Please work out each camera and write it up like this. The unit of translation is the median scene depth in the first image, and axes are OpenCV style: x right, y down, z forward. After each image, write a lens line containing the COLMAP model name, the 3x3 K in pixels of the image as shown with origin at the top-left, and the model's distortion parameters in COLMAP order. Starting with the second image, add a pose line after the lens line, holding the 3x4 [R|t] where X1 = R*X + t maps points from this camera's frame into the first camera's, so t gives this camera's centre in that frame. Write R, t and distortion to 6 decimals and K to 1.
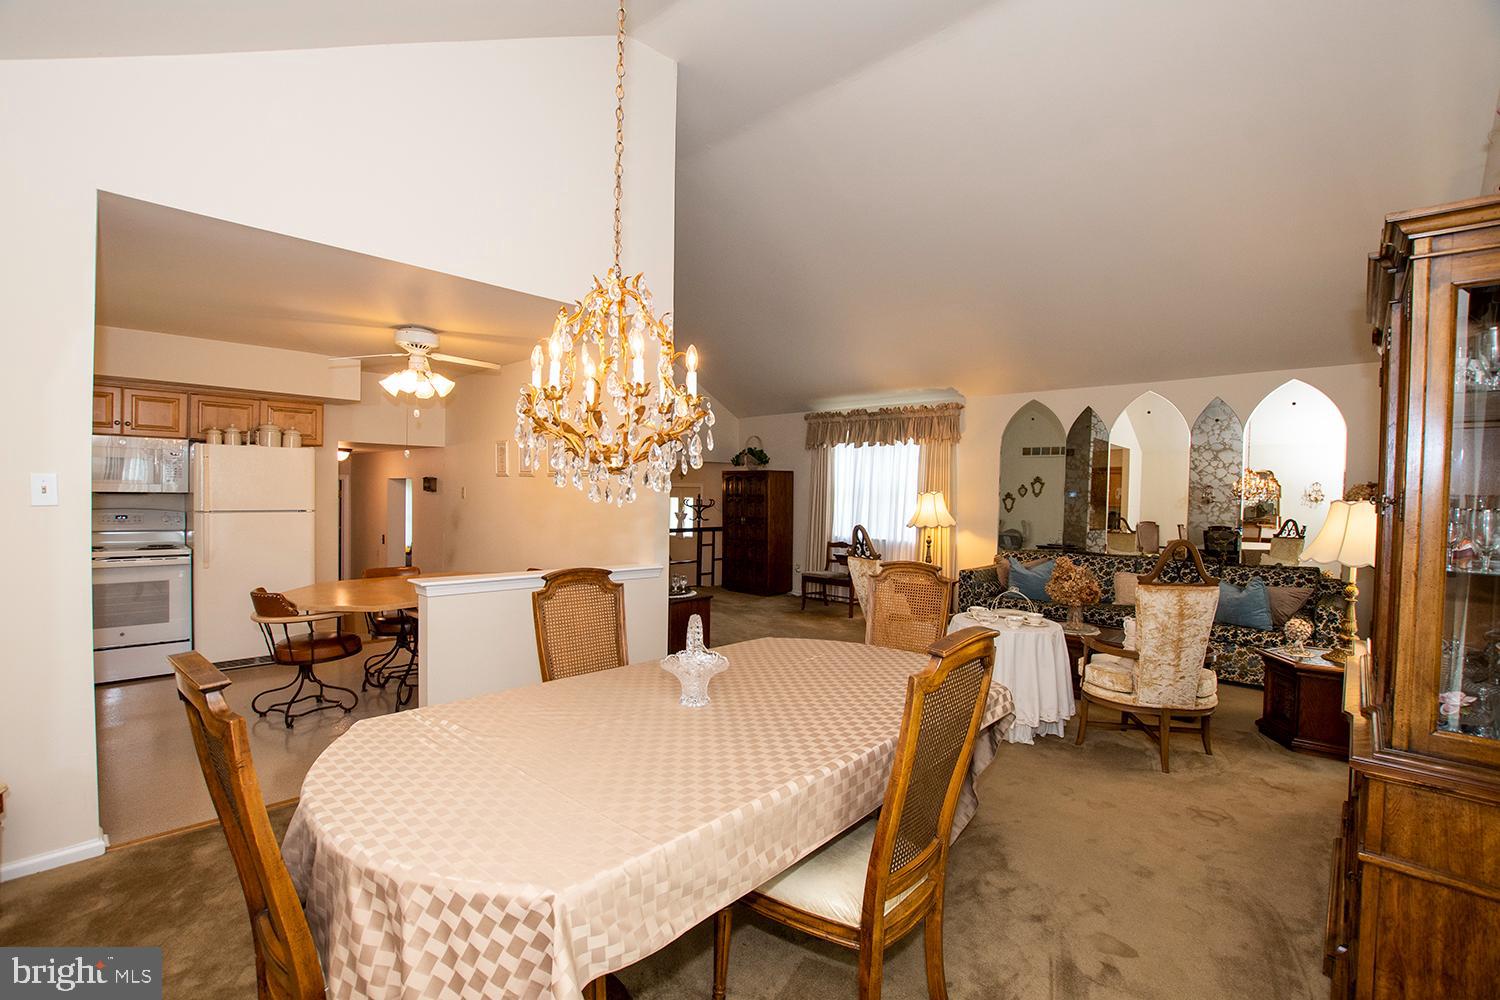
lens RADIAL K [[657.2, 0, 747.0], [0, 657.2, 510.2], [0, 0, 1]] dist [-0.025949, 0.005241]
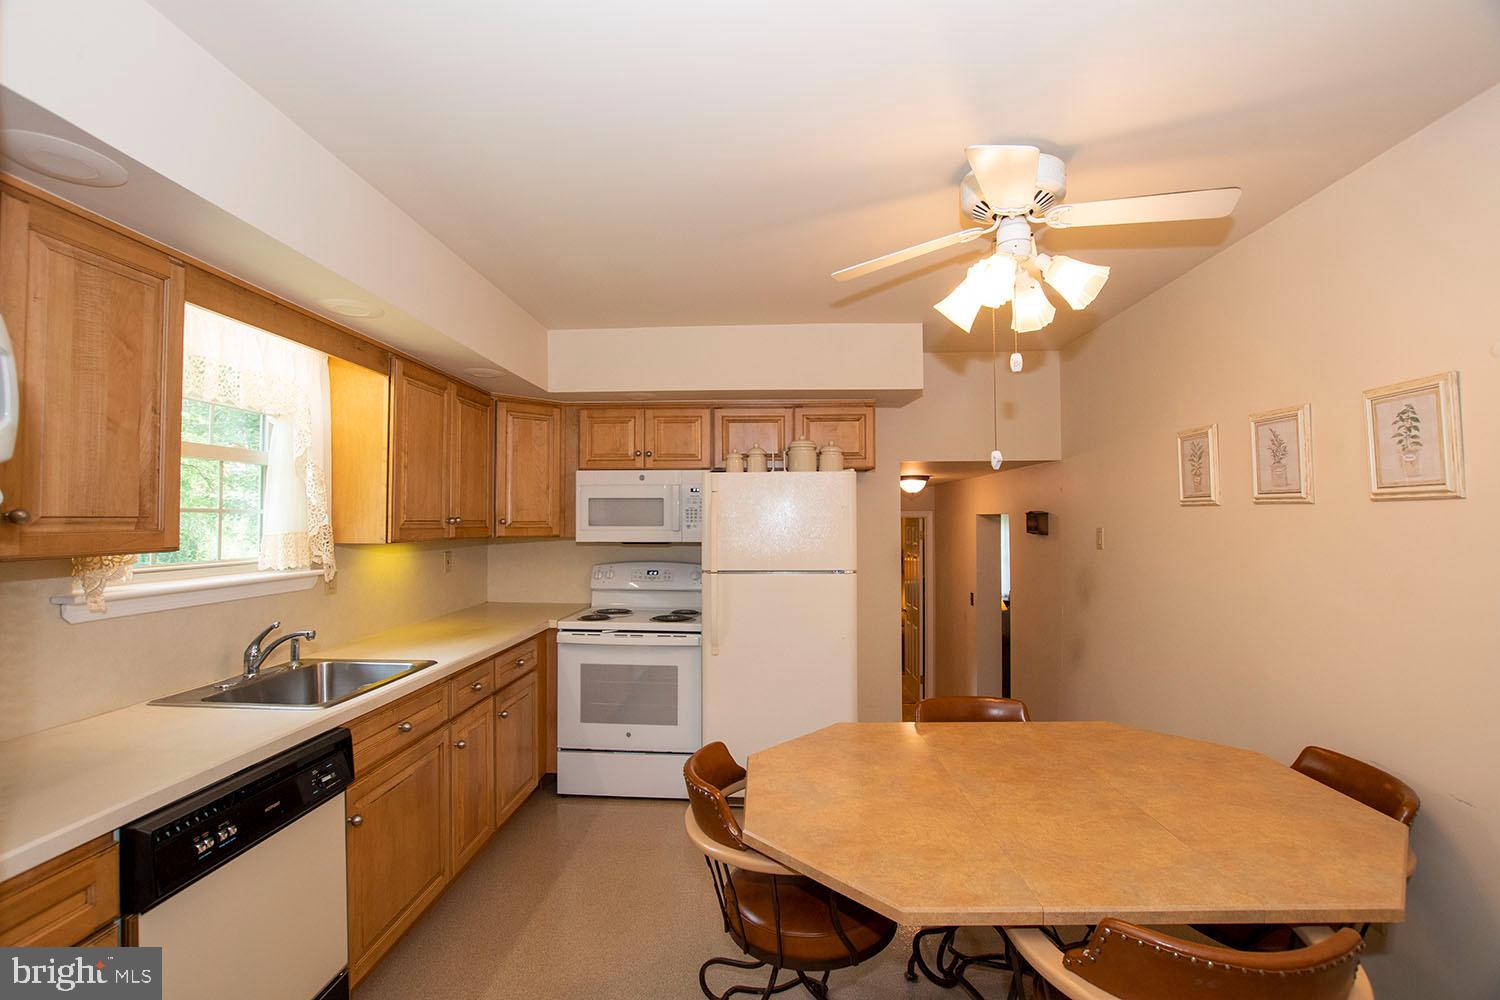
lens RADIAL K [[653.9, 0, 737.0], [0, 653.9, 501.9], [0, 0, 1]] dist [-0.016560, 0.000310]
pose [[0.645609, -0.039864, -0.762627, -0.263627], [-0.007712, 0.998245, -0.058709, -0.027892], [0.763629, 0.043785, 0.644169, 0.515693]]
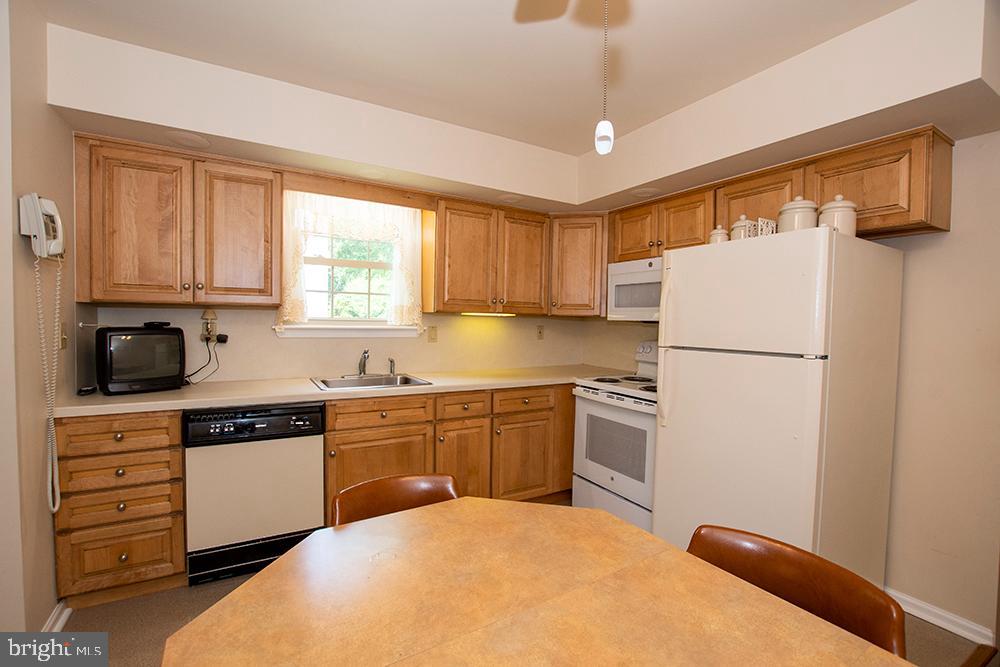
lens RADIAL K [[435.9, 0, 491.3], [0, 435.9, 334.7], [0, 0, 1]] dist [-0.016560, 0.000310]
pose [[-0.274655, 0.008814, -0.961502, -0.298086], [-0.049316, 0.998513, 0.023240, -0.011122], [0.960277, 0.053801, -0.273812, 0.854091]]
